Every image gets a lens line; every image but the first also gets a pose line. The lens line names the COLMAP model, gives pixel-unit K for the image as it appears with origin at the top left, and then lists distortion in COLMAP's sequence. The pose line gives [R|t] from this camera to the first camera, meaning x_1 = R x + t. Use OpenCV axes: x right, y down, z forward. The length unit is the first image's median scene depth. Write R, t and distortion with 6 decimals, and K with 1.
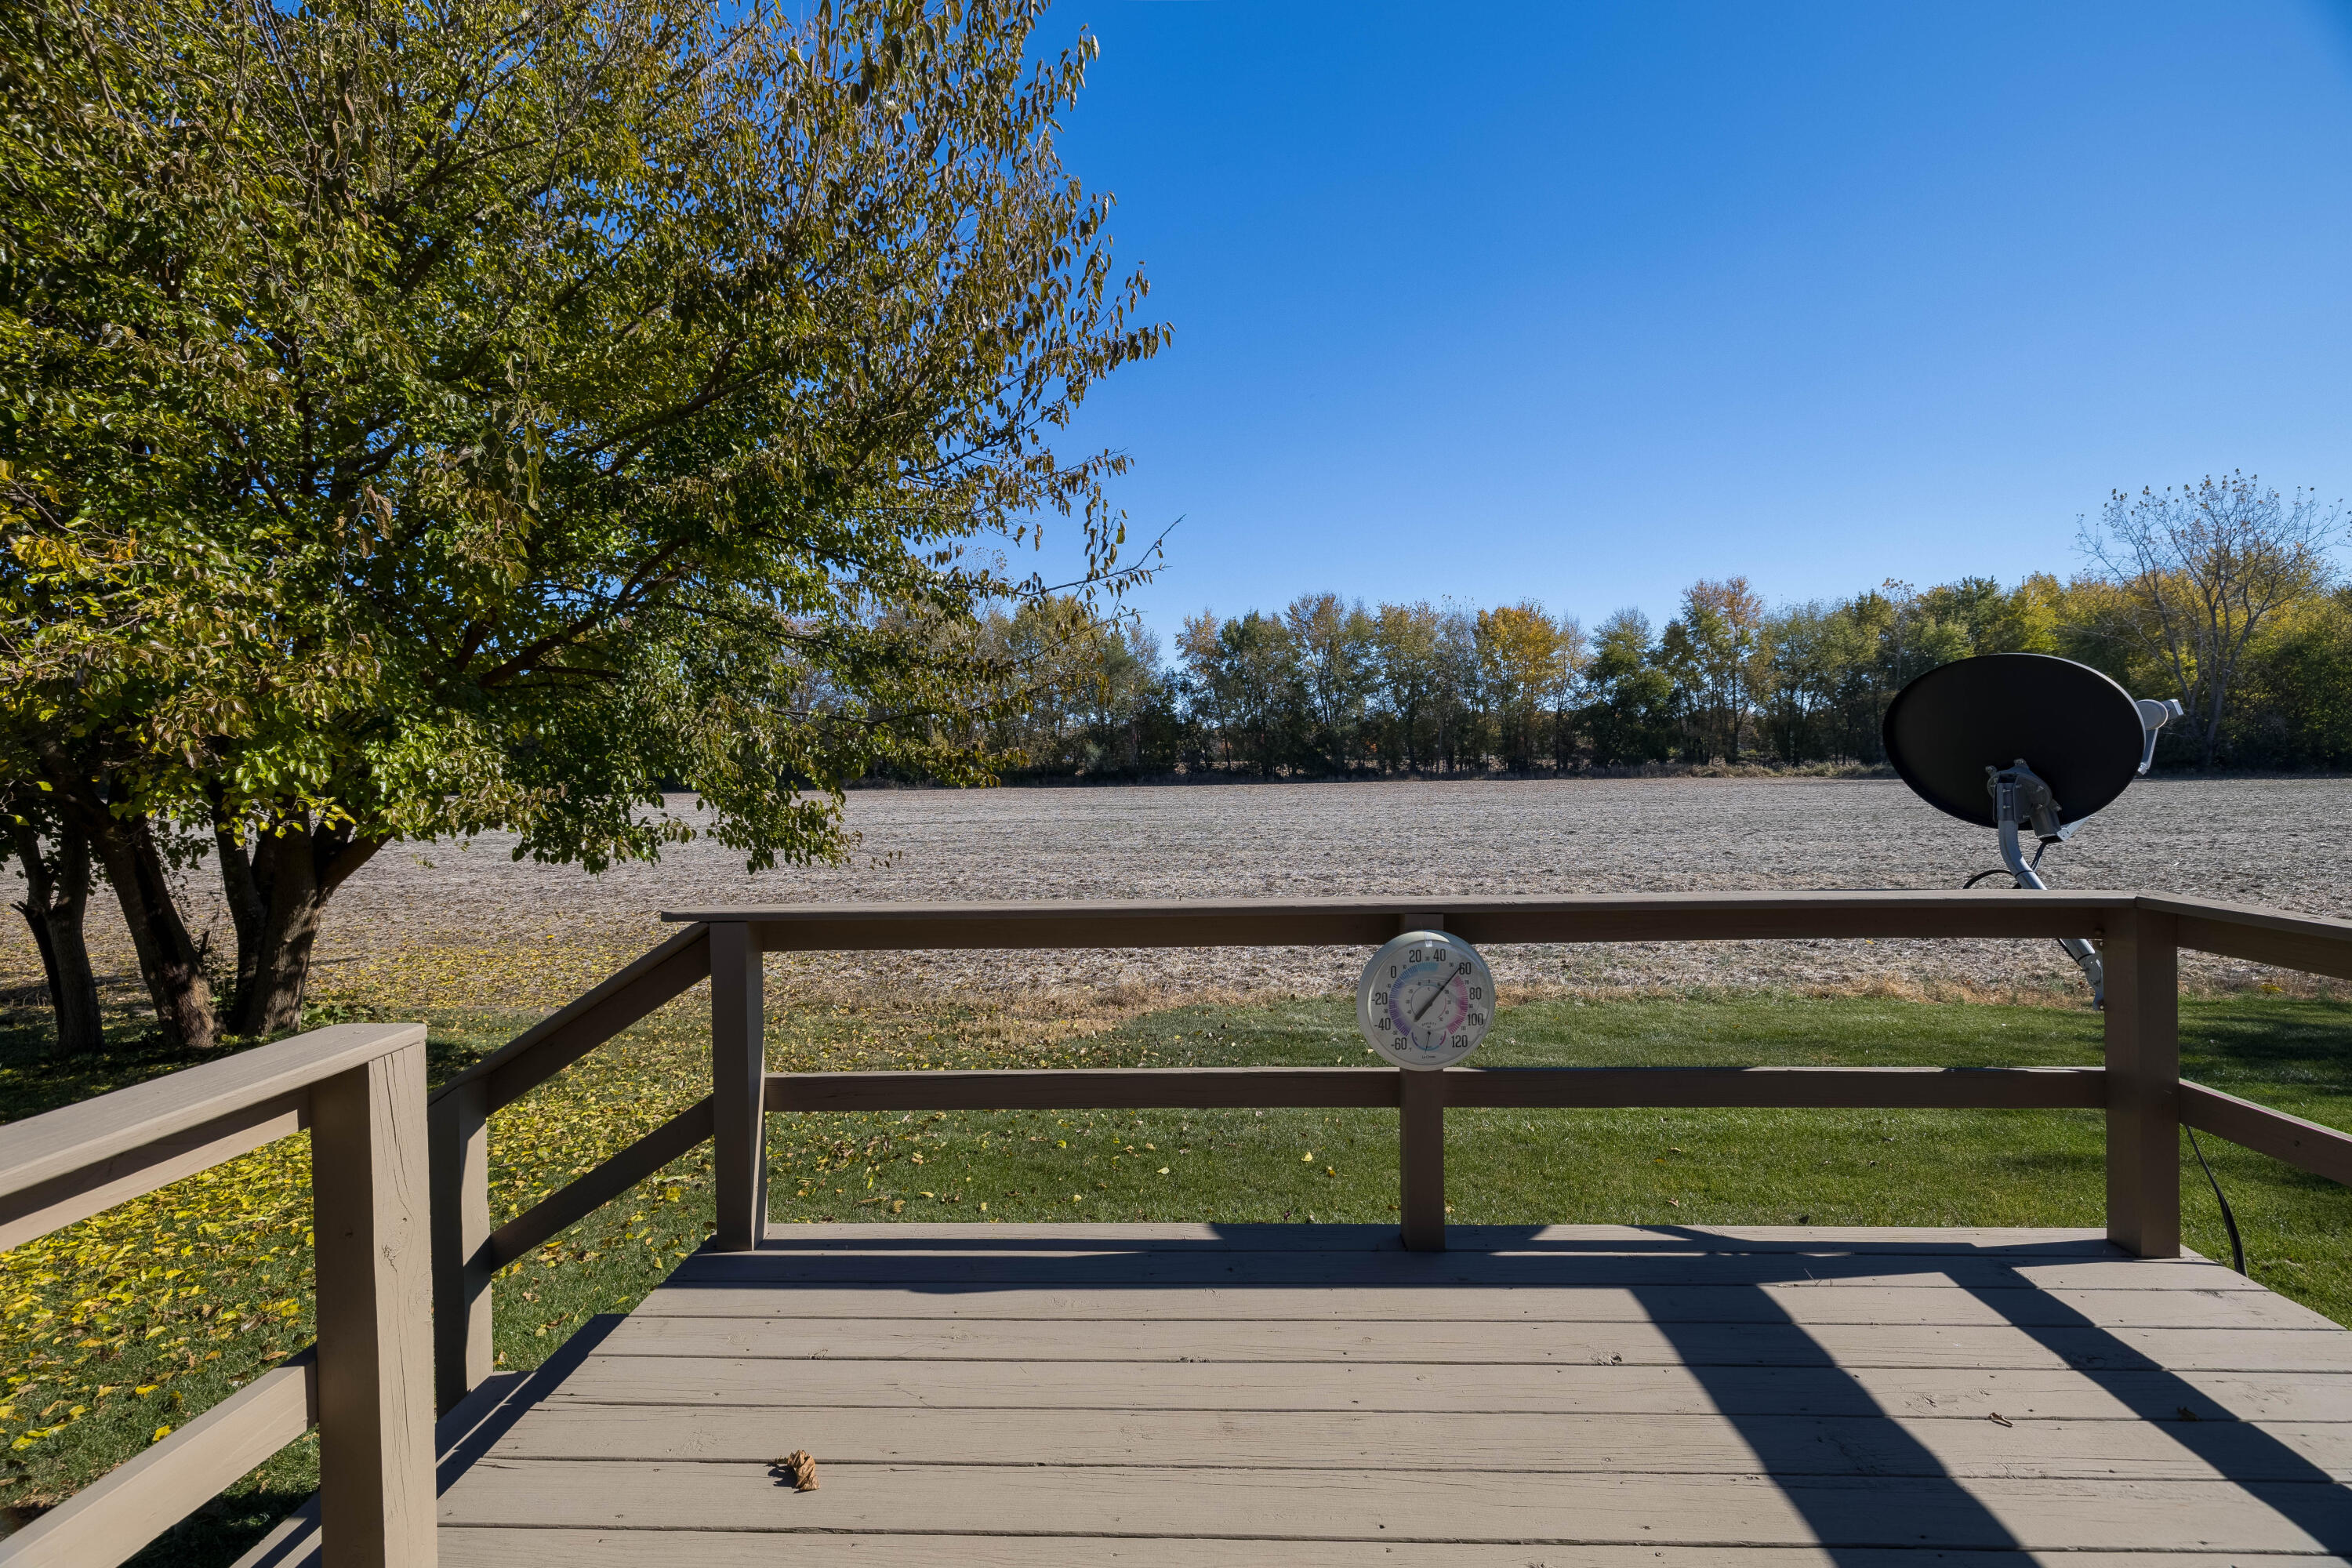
lens RADIAL K [[975.1, 0, 1174.0], [0, 975.1, 773.5], [0, 0, 1]] dist [0.000788, 0.000541]
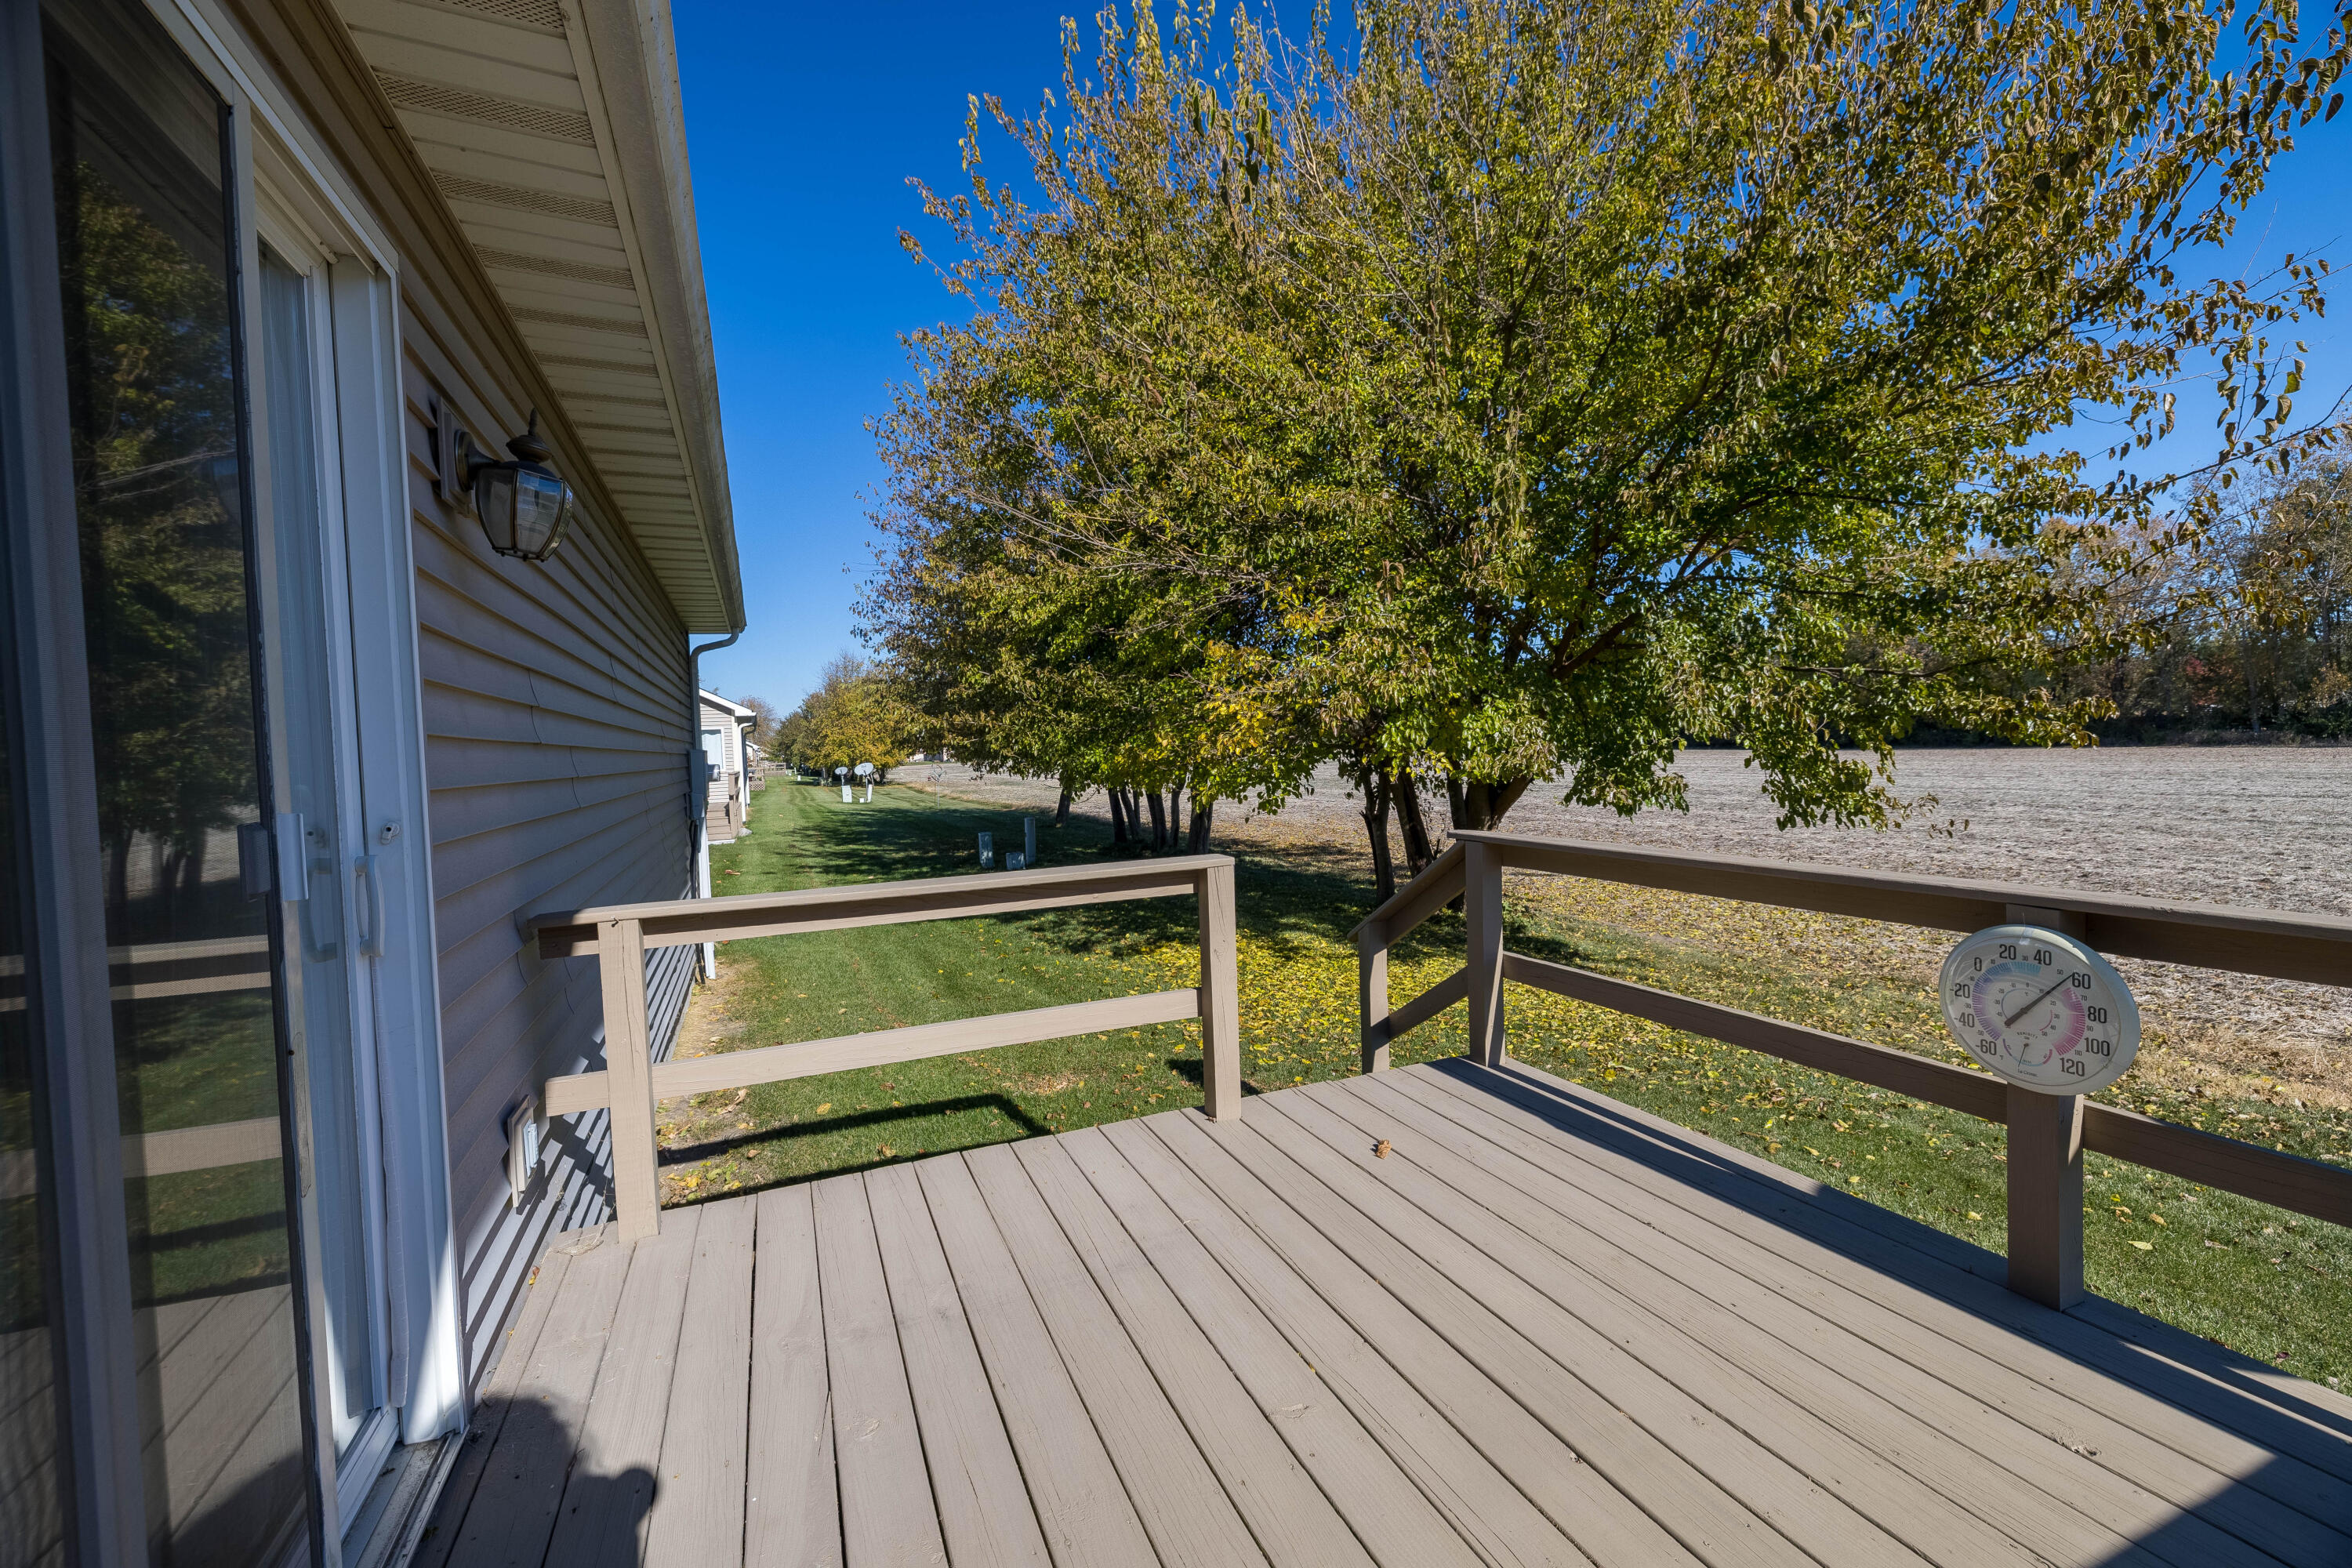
lens RADIAL K [[975.1, 0, 1174.0], [0, 975.1, 773.5], [0, 0, 1]] dist [0.000788, 0.000541]
pose [[0.420634, 0.029103, -0.906763, 0.442863], [0.012605, 0.999201, 0.037917, -0.007795], [0.907143, -0.027379, 0.419931, -0.017410]]
